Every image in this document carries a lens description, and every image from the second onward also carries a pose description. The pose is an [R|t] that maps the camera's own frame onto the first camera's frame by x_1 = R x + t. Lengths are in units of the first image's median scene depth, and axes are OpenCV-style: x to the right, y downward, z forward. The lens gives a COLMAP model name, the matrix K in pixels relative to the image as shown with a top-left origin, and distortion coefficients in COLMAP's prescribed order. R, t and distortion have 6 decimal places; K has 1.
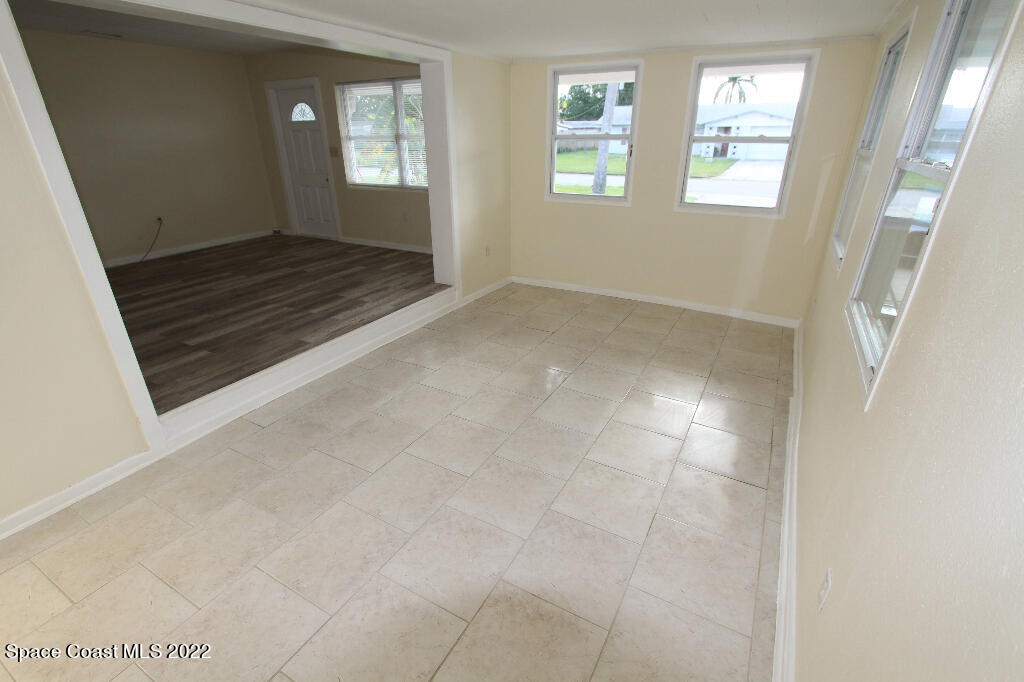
lens RADIAL K [[467.8, 0, 512.0], [0, 467.8, 341.0], [0, 0, 1]] dist [0.001233, 0.000129]
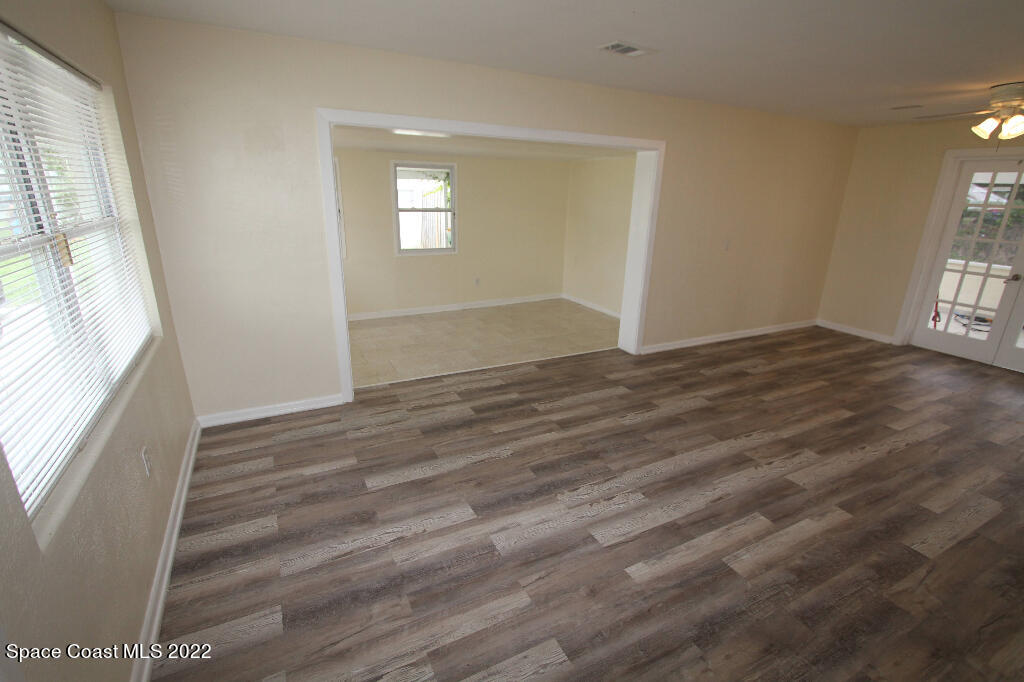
lens RADIAL K [[478.7, 0, 512.0], [0, 478.7, 341.0], [0, 0, 1]] dist [-0.017737, 0.000288]
pose [[-0.833013, -0.185691, 0.521161, -0.852154], [0.201026, 0.776020, 0.597814, -0.679983], [-0.515440, 0.602754, -0.609106, 1.451883]]
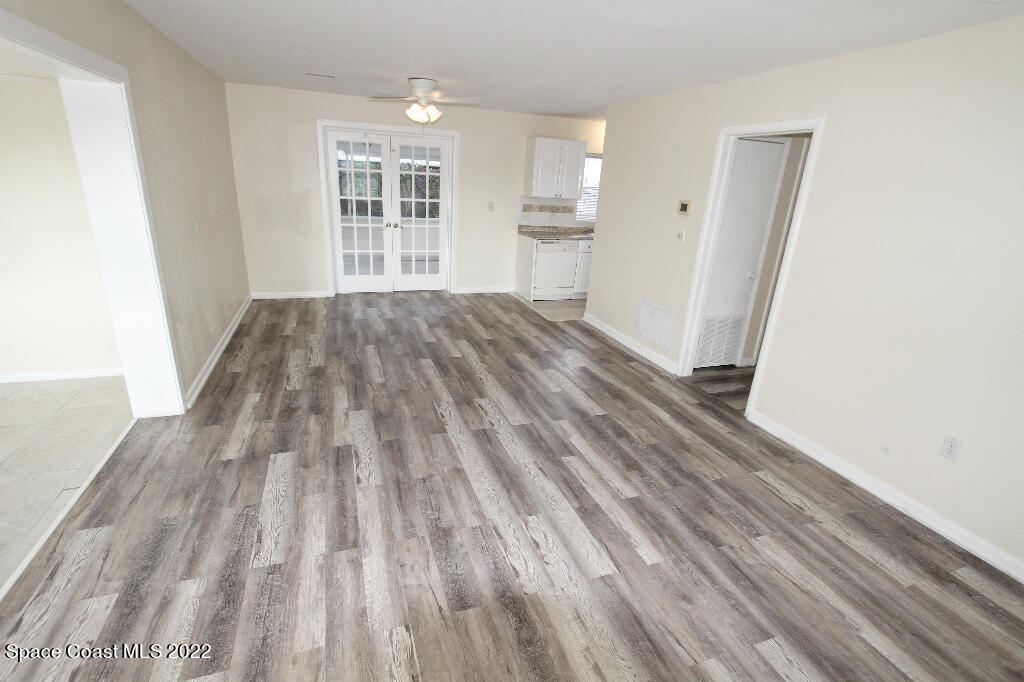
lens RADIAL K [[478.7, 0, 512.0], [0, 478.7, 341.0], [0, 0, 1]] dist [-0.017737, 0.000288]
pose [[-0.651929, 0.210785, -0.728394, -0.328433], [-0.358403, 0.760862, 0.540959, -0.576840], [0.668233, 0.613726, -0.420482, 1.204477]]
